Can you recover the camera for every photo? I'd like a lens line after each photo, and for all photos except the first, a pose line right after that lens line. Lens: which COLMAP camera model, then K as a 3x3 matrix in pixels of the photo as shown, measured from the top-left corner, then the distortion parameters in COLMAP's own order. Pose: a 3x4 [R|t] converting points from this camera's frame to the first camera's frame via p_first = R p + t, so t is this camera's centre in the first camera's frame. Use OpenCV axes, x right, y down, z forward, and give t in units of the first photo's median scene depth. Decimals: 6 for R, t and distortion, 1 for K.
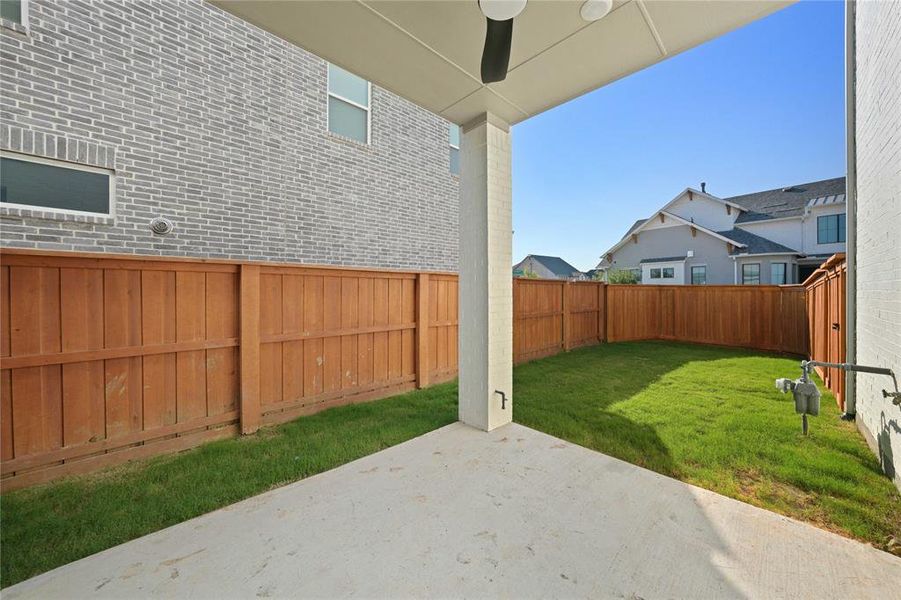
lens RADIAL K [[317.7, 0, 450.1], [0, 317.7, 286.3], [0, 0, 1]] dist [-0.000277, 0.000006]
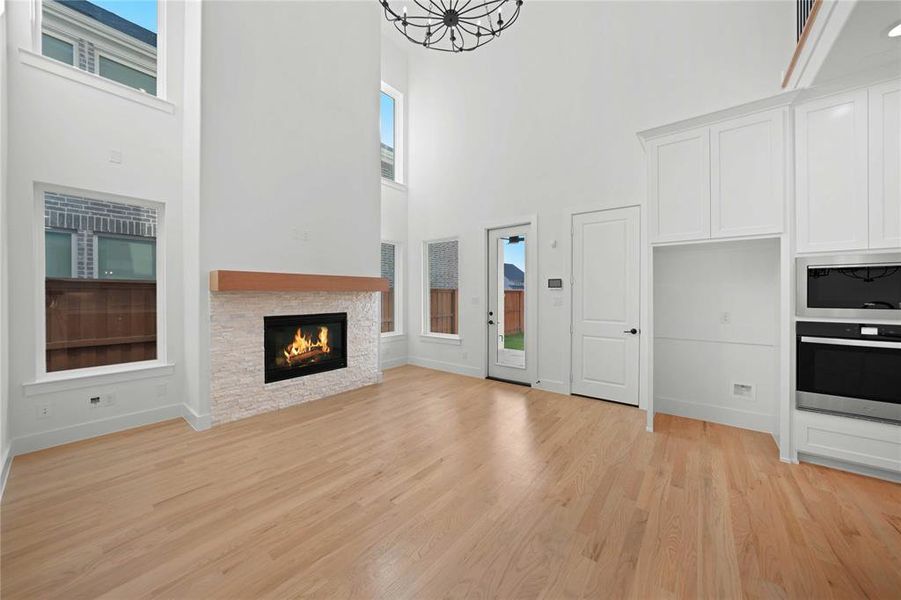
lens RADIAL K [[315.5, 0, 449.1], [0, 315.5, 295.2], [0, 0, 1]] dist [-0.015543, 0.000103]
pose [[0.990299, -0.003711, 0.138906, -0.394550], [0.001438, 0.999863, 0.016461, -0.035292], [-0.138948, -0.016102, 0.990169, -0.972665]]
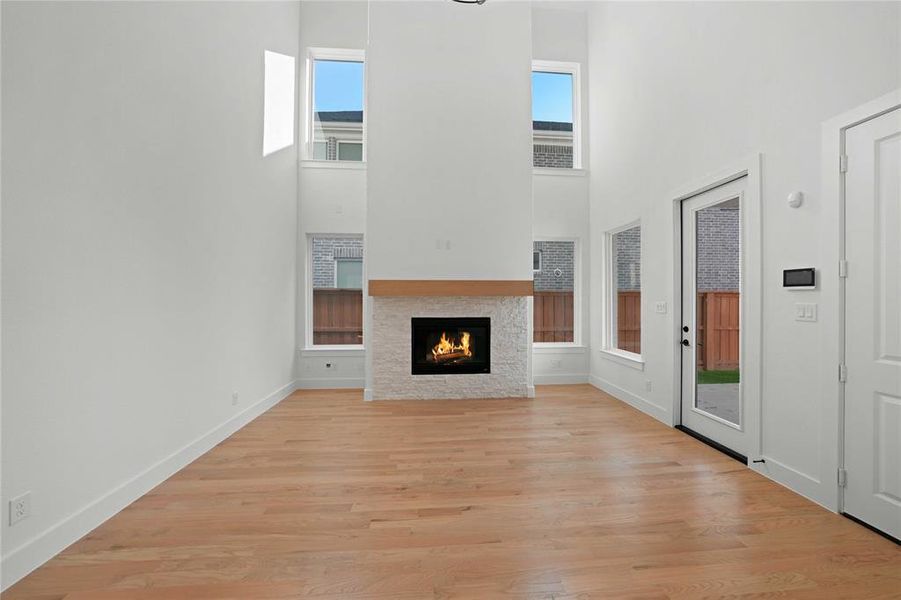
lens RADIAL K [[311.4, 0, 458.5], [0, 311.4, 299.2], [0, 0, 1]] dist [-0.029763, 0.008424]
pose [[0.783566, -0.000699, -0.621308, -0.108588], [0.008185, 0.999924, 0.009198, -0.031508], [0.621255, -0.012293, 0.783512, -0.789036]]
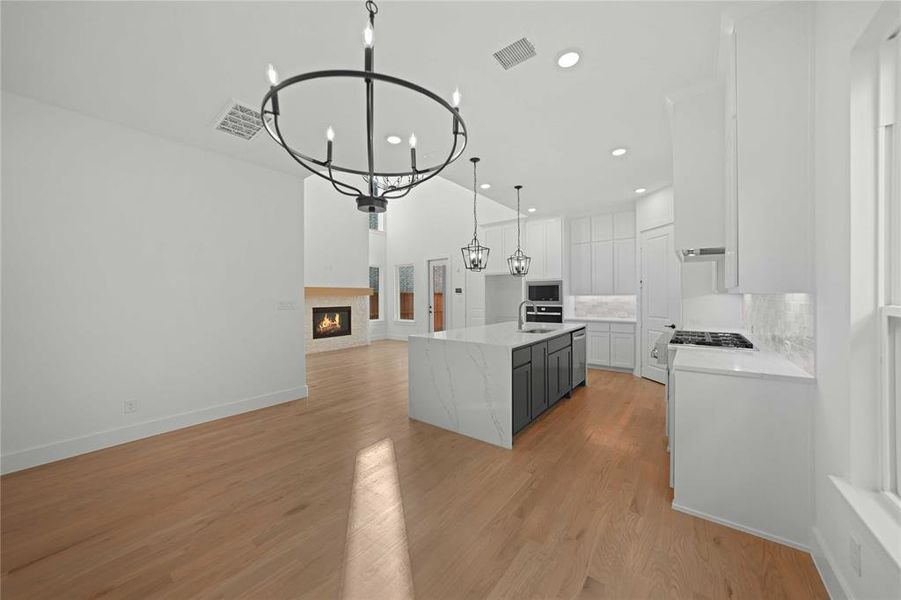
lens RADIAL K [[312.8, 0, 452.1], [0, 312.8, 299.5], [0, 0, 1]] dist [-0.000817, 0.000066]
pose [[0.987332, -0.008978, 0.158411, -0.290742], [0.005474, 0.999731, 0.022542, -0.043410], [-0.158571, -0.021389, 0.987116, -1.767177]]
